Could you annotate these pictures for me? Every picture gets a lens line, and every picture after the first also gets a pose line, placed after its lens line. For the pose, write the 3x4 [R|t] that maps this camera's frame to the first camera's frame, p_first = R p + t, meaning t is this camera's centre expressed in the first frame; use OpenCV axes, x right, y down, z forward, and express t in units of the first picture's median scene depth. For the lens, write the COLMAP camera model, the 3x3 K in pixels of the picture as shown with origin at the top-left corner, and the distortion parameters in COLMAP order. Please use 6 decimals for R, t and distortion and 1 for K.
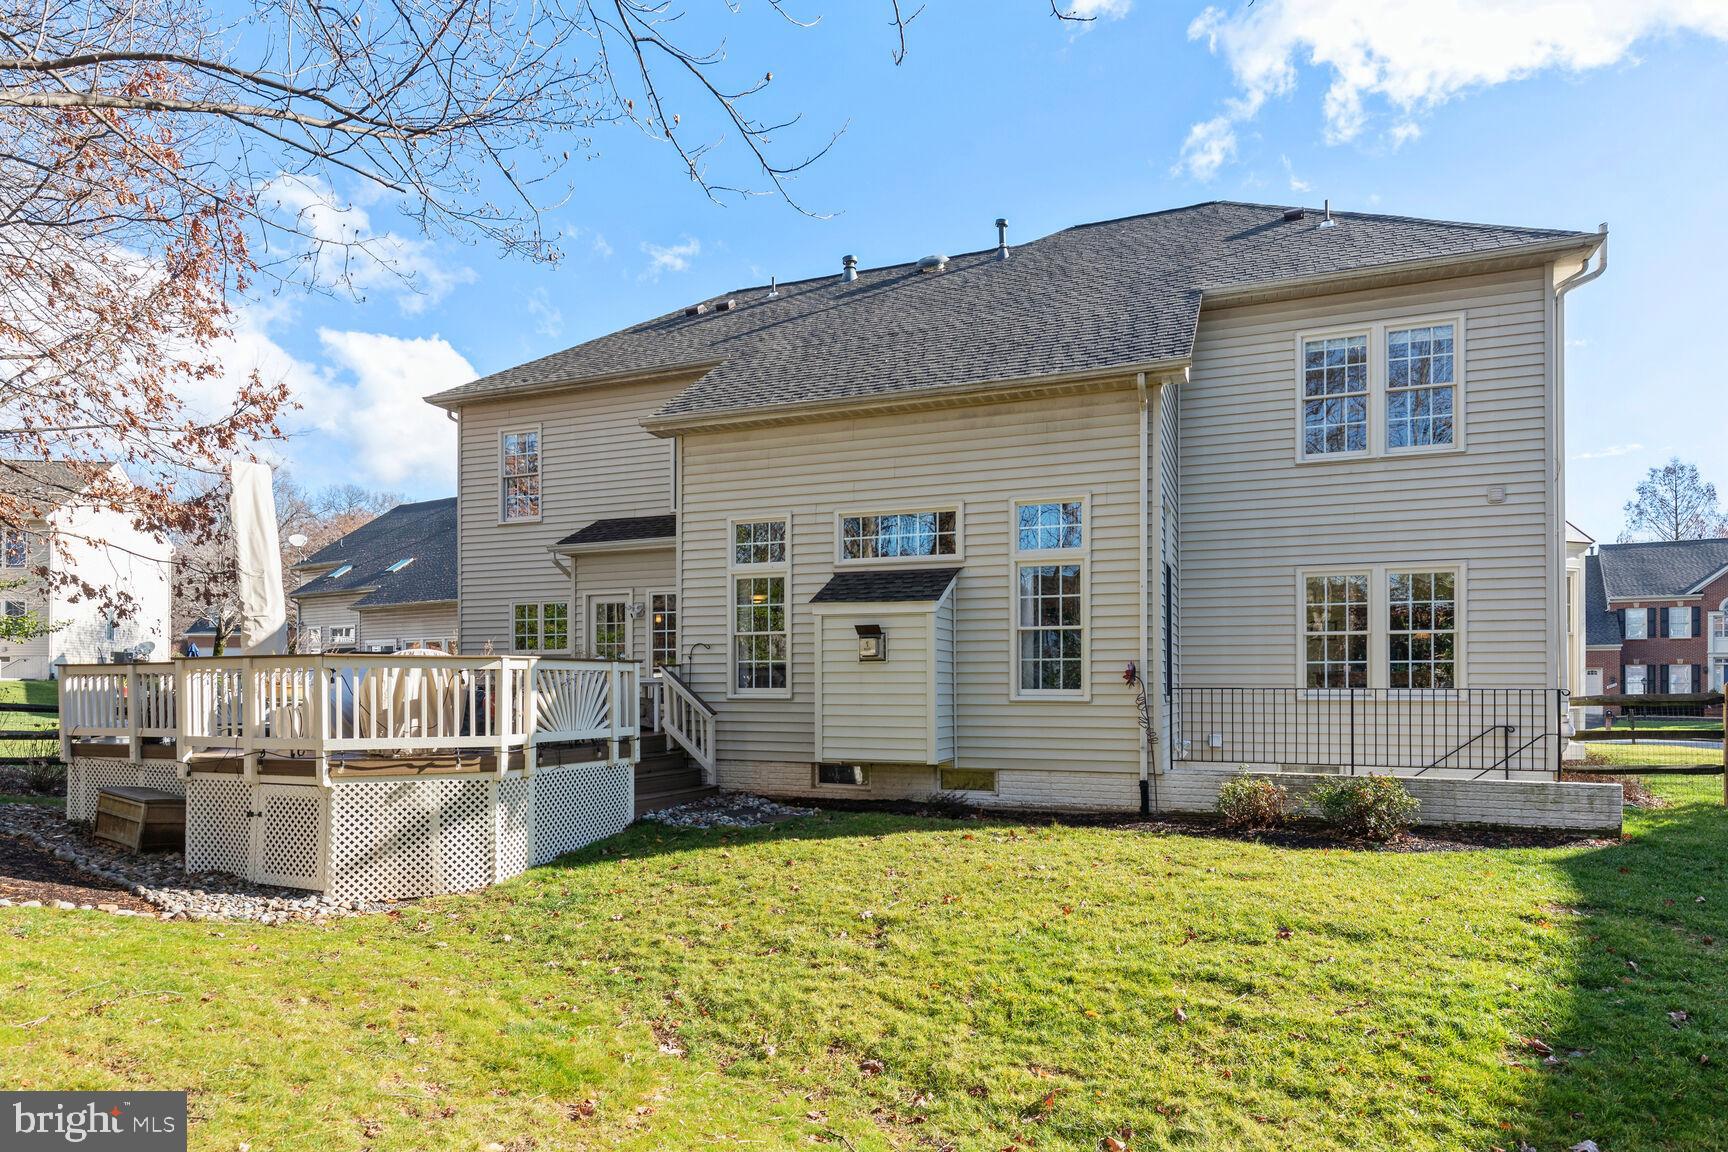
lens RADIAL K [[1020.1, 0, 855.4], [0, 1020.1, 679.8], [0, 0, 1]] dist [0.000740, -0.000019]
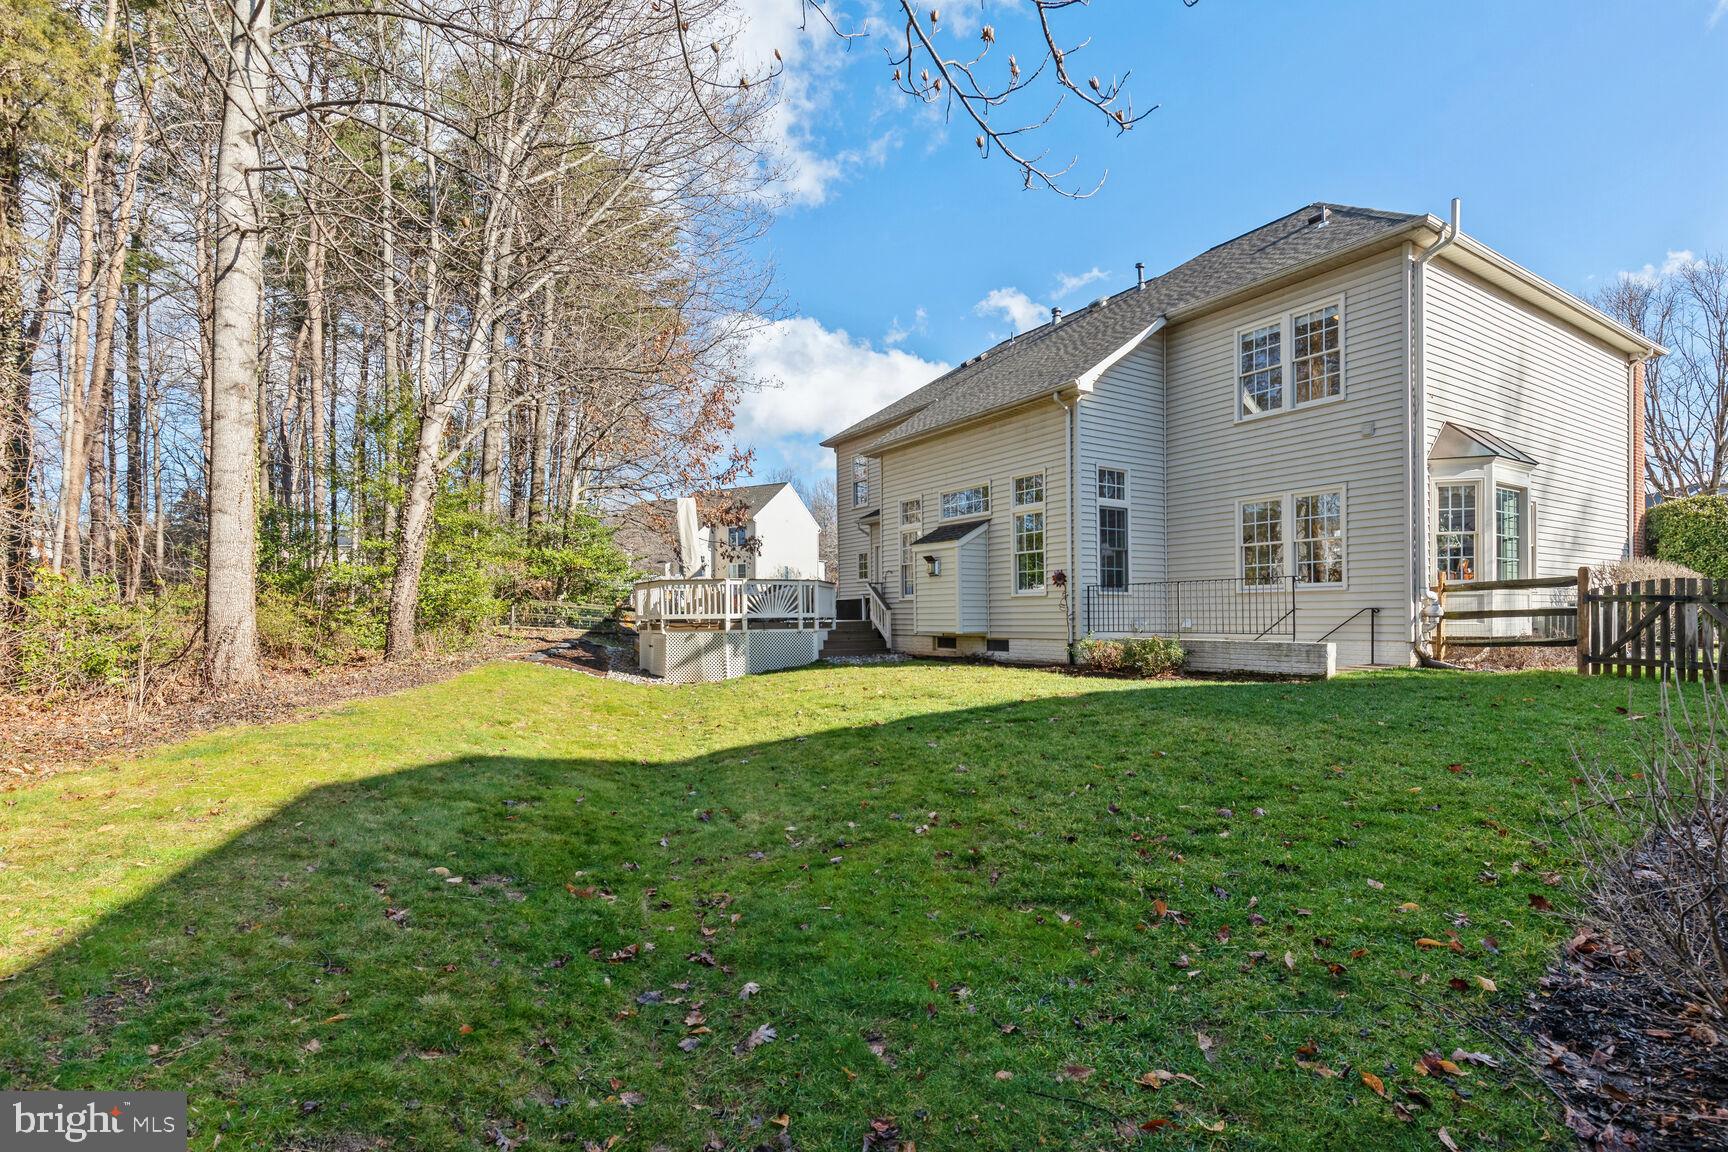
lens RADIAL K [[789.1, 0, 828.6], [0, 789.1, 617.9], [0, 0, 1]] dist [-0.015484, 0.003131]
pose [[0.804042, -0.005804, -0.594544, 0.688933], [0.012568, 0.999895, 0.007236, 0.042657], [0.594439, -0.013290, 0.804031, -0.215643]]
